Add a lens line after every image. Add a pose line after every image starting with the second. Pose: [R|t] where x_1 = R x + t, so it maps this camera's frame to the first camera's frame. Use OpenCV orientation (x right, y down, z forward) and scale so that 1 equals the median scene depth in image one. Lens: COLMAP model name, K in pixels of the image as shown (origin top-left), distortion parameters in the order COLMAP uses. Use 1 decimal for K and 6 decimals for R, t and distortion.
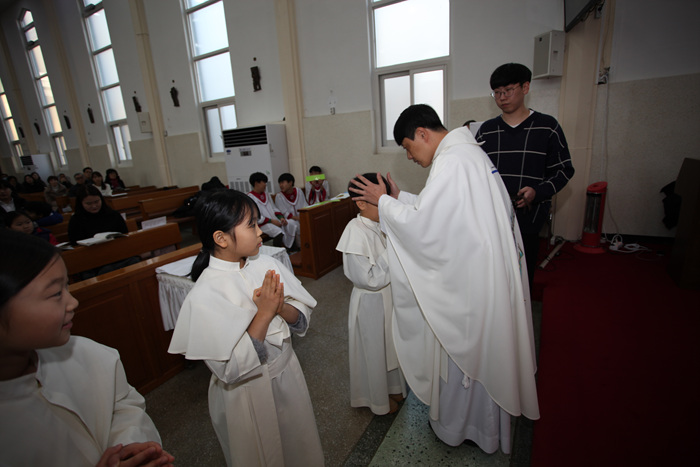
lens RADIAL K [[343.0, 0, 349.3], [0, 343.0, 229.1], [0, 0, 1]] dist [-0.061490, 0.024660]
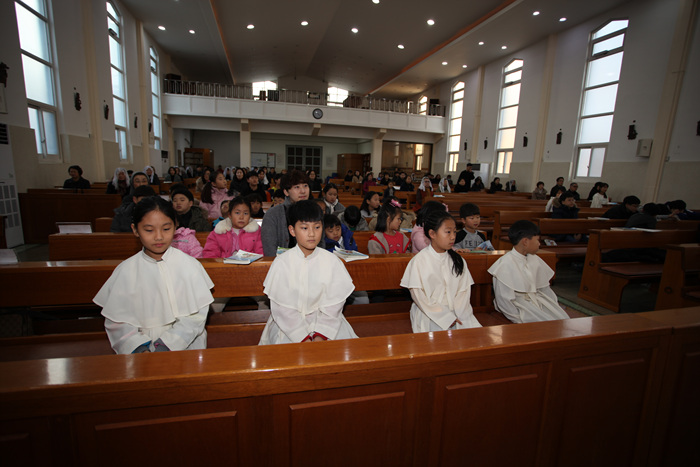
lens RADIAL K [[343.0, 0, 348.5], [0, 343.0, 232.3], [0, 0, 1]] dist [-0.061490, 0.024660]
pose [[0.701351, 0.223574, -0.676847, -0.586910], [-0.261460, 0.964044, 0.047515, 0.206903], [0.663133, 0.143644, 0.734589, -0.557393]]
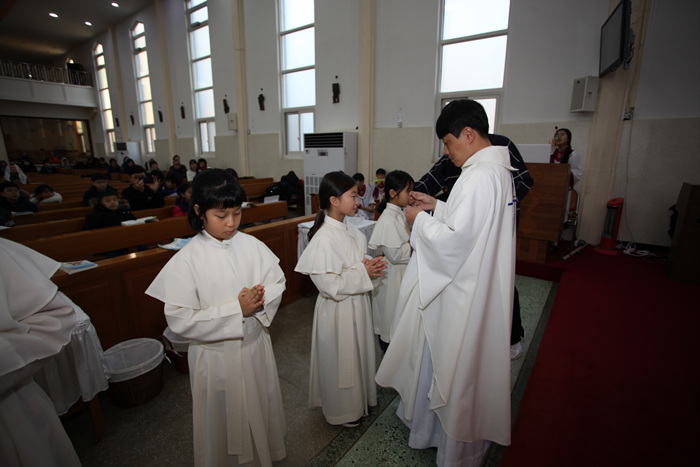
lens RADIAL K [[343.0, 0, 346.8], [0, 343.0, 231.2], [0, 0, 1]] dist [-0.061490, 0.024660]
pose [[0.991185, 0.092525, -0.094826, -0.070385], [-0.093681, 0.995572, -0.007802, 0.048525], [0.093684, 0.016616, 0.995463, -0.182888]]
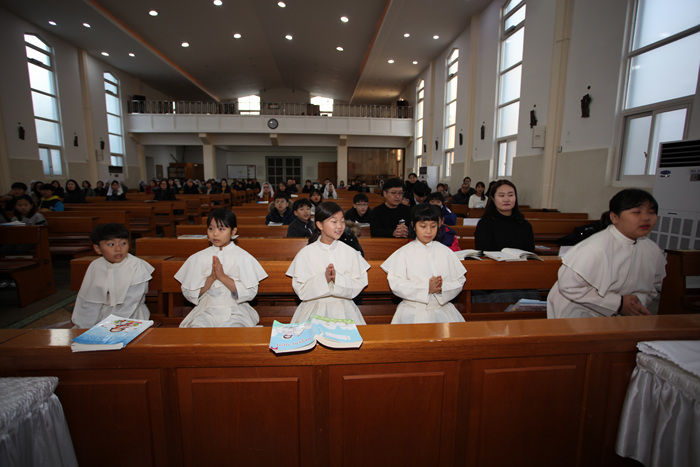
lens RADIAL K [[343.0, 0, 346.5], [0, 343.0, 229.9], [0, 0, 1]] dist [-0.061490, 0.024660]
pose [[0.573575, 0.194892, -0.795631, -0.156911], [-0.250821, 0.966418, 0.055909, 0.010305], [0.779808, 0.167493, 0.603196, 0.091644]]
